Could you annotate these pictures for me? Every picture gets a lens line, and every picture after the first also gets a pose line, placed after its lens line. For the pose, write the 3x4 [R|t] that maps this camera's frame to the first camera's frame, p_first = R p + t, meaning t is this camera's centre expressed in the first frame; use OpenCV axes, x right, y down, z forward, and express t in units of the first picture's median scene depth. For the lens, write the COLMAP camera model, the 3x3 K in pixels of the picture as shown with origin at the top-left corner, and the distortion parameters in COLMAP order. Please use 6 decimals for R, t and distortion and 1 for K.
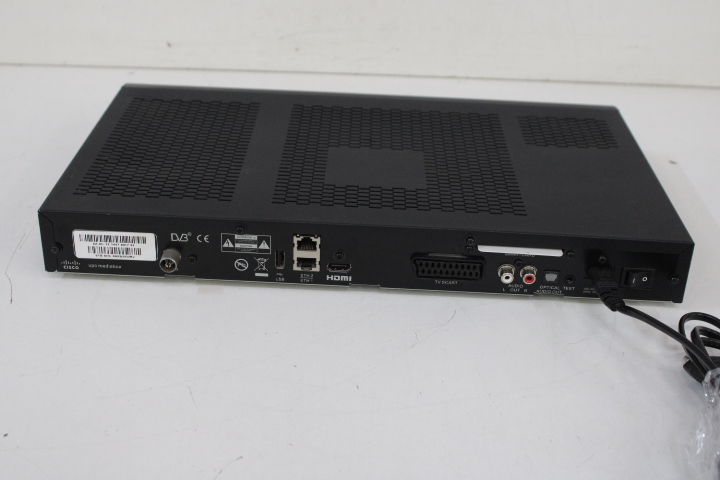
lens RADIAL K [[1105.5, 0, 361.2], [0, 1105.5, 236.9], [0, 0, 1]] dist [-0.070708, 0.000000]
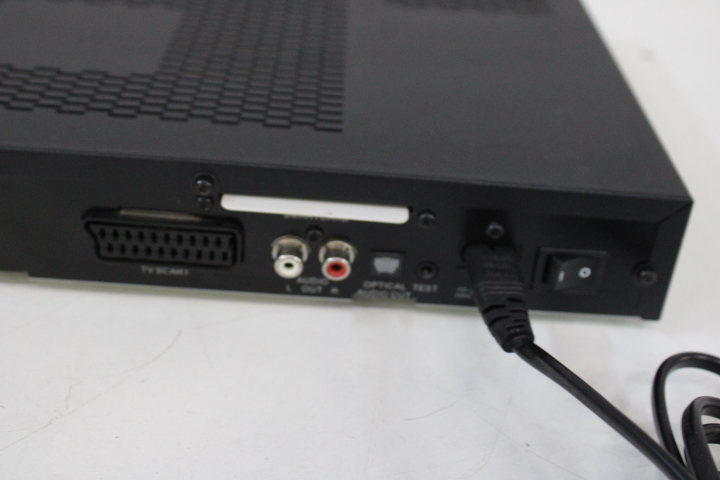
lens RADIAL K [[1105.5, 0, 360.0], [0, 1105.5, 242.4], [0, 0, 1]] dist [-0.070708, 0.000000]
pose [[0.999400, 0.018724, 0.029155, 0.147983], [-0.020823, 0.997082, 0.073437, -0.007531], [-0.027695, -0.074000, 0.996874, 0.534499]]
